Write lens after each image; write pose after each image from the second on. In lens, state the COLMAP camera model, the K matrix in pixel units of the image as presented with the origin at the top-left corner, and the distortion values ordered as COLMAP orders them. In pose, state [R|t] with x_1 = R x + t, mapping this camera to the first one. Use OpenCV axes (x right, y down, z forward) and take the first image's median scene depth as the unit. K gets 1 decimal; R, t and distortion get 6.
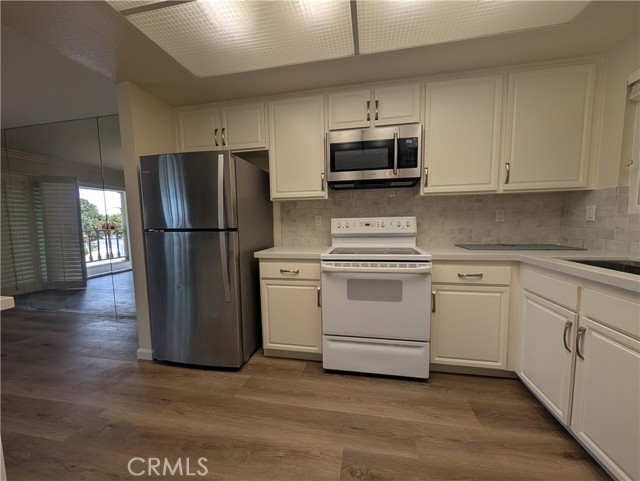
lens RADIAL K [[243.7, 0, 321.4], [0, 243.7, 244.0], [0, 0, 1]] dist [-0.000576, 0.000146]
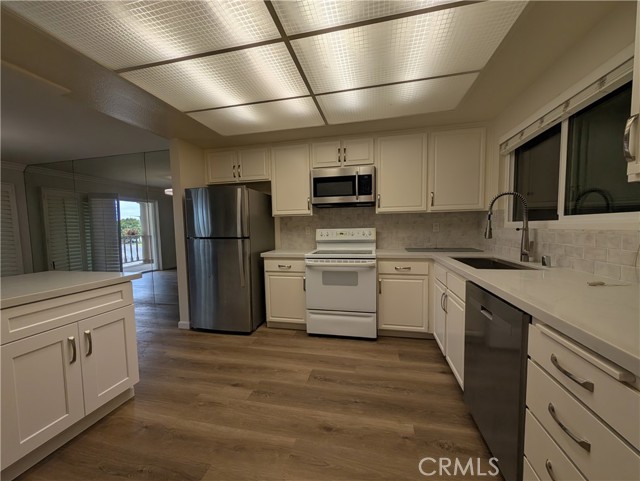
lens RADIAL K [[243.7, 0, 321.1], [0, 243.7, 243.2], [0, 0, 1]] dist [-0.000576, 0.000146]
pose [[0.999627, -0.001000, -0.027279, 0.136822], [0.000430, 0.999782, -0.020896, 0.004438], [0.027294, 0.020876, 0.999409, -0.482332]]
